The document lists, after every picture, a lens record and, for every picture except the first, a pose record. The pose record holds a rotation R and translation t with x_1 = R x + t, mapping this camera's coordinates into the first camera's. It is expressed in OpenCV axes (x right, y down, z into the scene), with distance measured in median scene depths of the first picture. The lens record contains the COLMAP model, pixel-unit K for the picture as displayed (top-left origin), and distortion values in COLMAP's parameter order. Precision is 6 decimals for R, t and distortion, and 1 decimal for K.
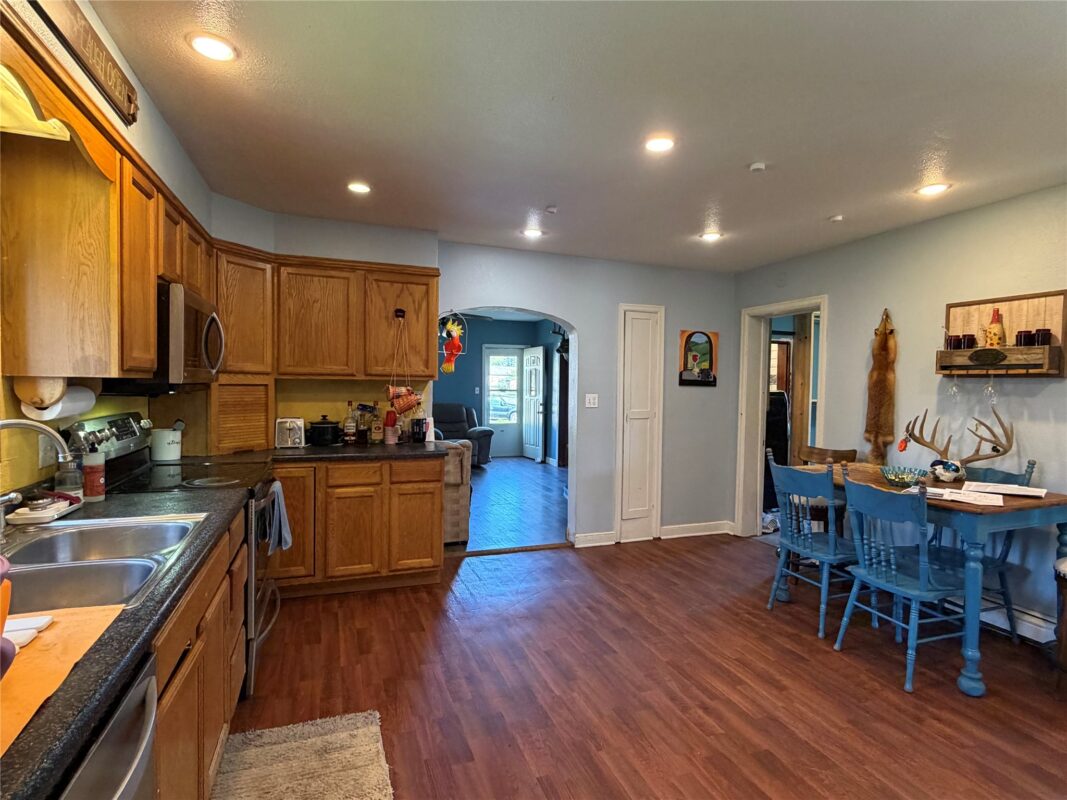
lens RADIAL K [[574.6, 0, 531.7], [0, 574.6, 397.4], [0, 0, 1]] dist [-0.000129, 0.000078]
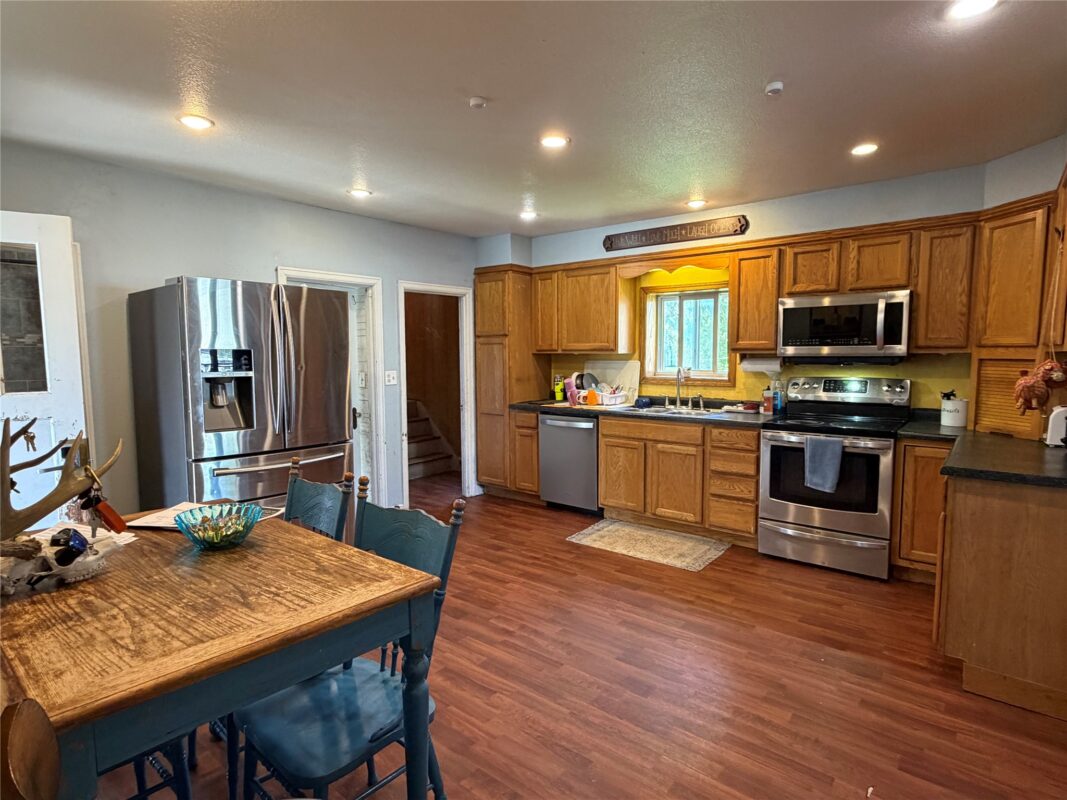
lens RADIAL K [[574.6, 0, 532.9], [0, 574.6, 403.4], [0, 0, 1]] dist [-0.000129, 0.000078]
pose [[-0.865212, 0.030279, -0.500492, 0.770051], [-0.023669, 0.994596, 0.101090, -0.036216], [0.500848, 0.099310, -0.859819, 1.844544]]
